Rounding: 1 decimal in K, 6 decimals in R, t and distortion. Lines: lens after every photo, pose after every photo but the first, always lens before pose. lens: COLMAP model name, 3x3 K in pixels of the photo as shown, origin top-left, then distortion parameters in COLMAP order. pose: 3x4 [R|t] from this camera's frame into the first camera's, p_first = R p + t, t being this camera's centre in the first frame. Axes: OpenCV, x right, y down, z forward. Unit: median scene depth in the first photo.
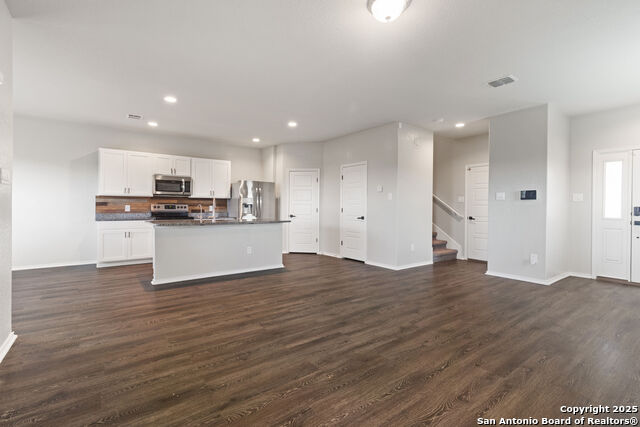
lens RADIAL K [[293.2, 0, 320.4], [0, 293.2, 211.7], [0, 0, 1]] dist [0.014345, 0.000326]
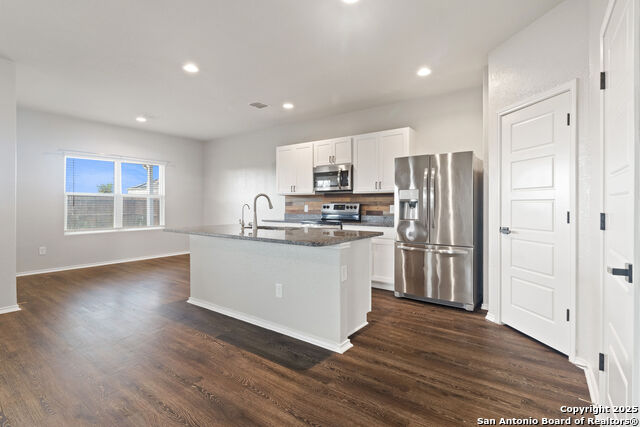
lens RADIAL K [[317.2, 0, 318.9], [0, 317.2, 207.1], [0, 0, 1]] dist [-0.001305, -0.000313]
pose [[0.273253, 0.004121, -0.961933, 0.261771], [-0.010043, 0.999949, 0.001431, -0.016403], [0.961890, 0.009270, 0.273281, 0.730173]]
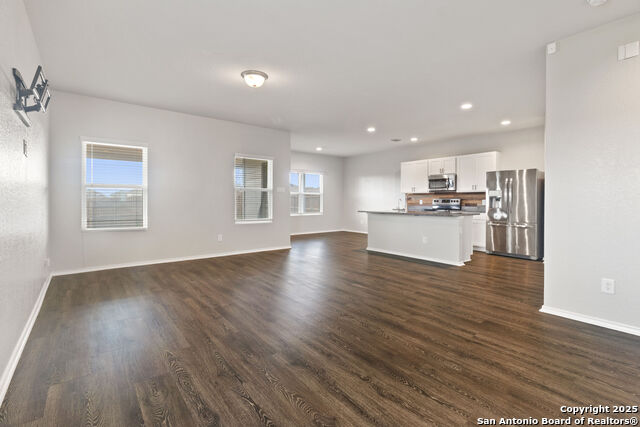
lens RADIAL K [[293.2, 0, 323.2], [0, 293.2, 205.0], [0, 0, 1]] dist [0.014345, 0.000326]
pose [[0.036347, 0.007839, -0.999308, 0.665890], [-0.018005, 0.999812, 0.007188, 0.000702], [0.999177, 0.017732, 0.036482, 0.462790]]
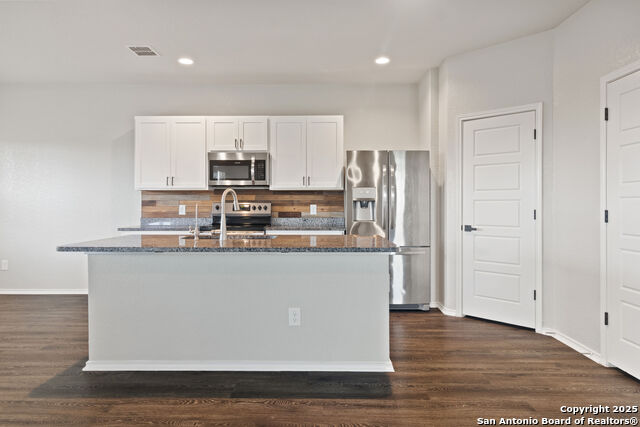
lens RADIAL K [[424.7, 0, 319.9], [0, 424.7, 208.7], [0, 0, 1]] dist [0.002637, 0.005614]
pose [[0.787874, 0.003365, -0.615827, 0.117207], [-0.003714, 0.999993, 0.000712, -0.014752], [0.615825, 0.001726, 0.787881, 0.447338]]
